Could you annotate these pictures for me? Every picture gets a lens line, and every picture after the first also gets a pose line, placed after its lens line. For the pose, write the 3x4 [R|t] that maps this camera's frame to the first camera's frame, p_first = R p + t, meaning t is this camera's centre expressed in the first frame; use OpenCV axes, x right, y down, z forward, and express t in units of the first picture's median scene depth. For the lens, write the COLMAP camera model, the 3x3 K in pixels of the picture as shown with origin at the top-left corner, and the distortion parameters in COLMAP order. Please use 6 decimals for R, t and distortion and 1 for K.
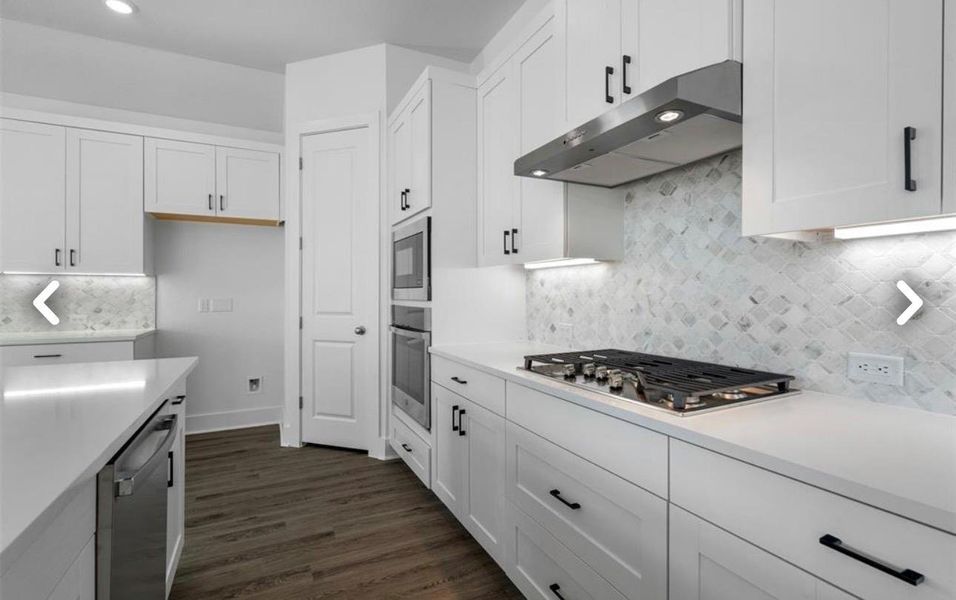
lens RADIAL K [[432.9, 0, 478.5], [0, 432.9, 295.1], [0, 0, 1]] dist [-0.001812, -0.000509]
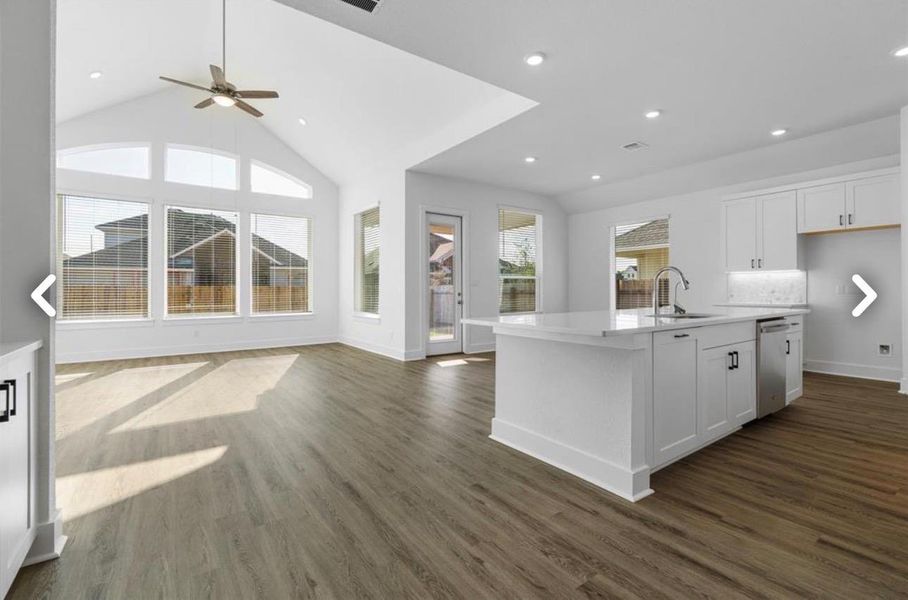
lens RADIAL K [[415.6, 0, 453.2], [0, 415.6, 291.3], [0, 0, 1]] dist [-0.003588, -0.000998]
pose [[0.161449, 0.000426, -0.986881, 0.938328], [0.004532, 0.999989, 0.001173, 0.040542], [0.986871, -0.004662, 0.161445, -0.913461]]
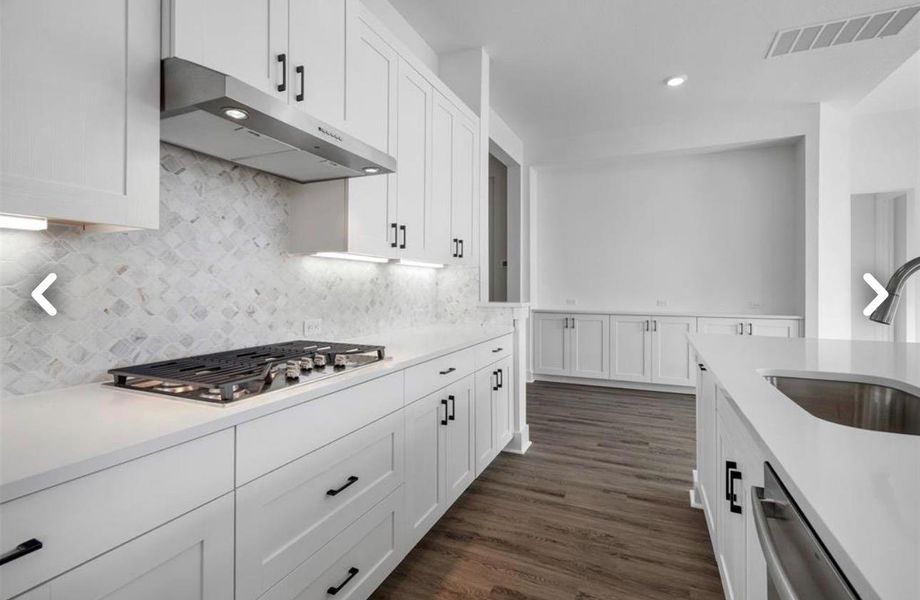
lens RADIAL K [[422.0, 0, 472.3], [0, 422.0, 285.3], [0, 0, 1]] dist [-0.011821, 0.000073]
pose [[-0.650875, -0.003916, 0.759175, -0.495498], [-0.005383, 0.999985, 0.000543, -0.007925], [-0.759166, -0.003733, -0.650887, 0.916599]]
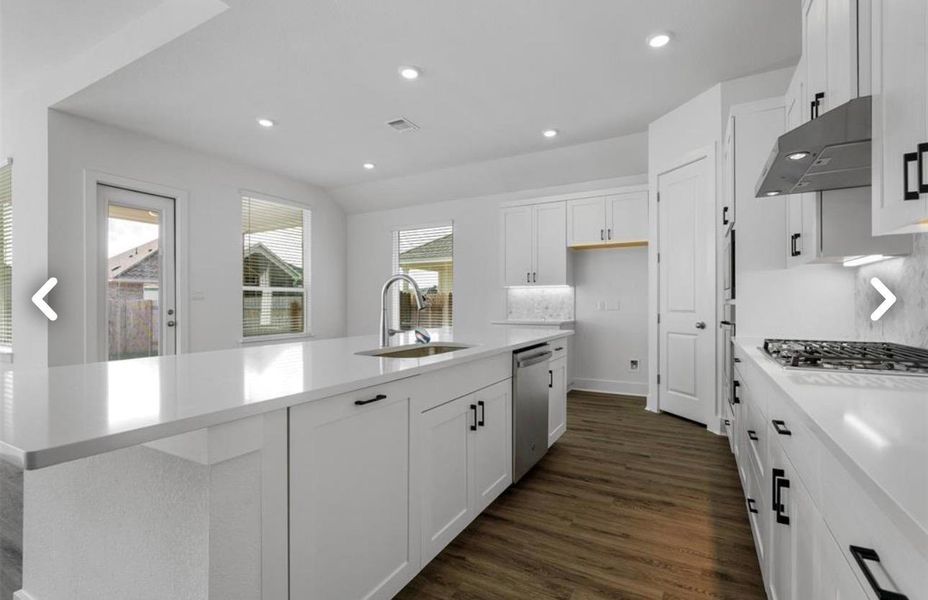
lens RADIAL K [[425.7, 0, 467.2], [0, 425.7, 313.1], [0, 0, 1]] dist [-0.011821, 0.000073]
pose [[0.571167, 0.016959, -0.820658, 0.492183], [0.003142, 0.999734, 0.022847, 0.025967], [0.820828, -0.015628, 0.570962, -0.332223]]
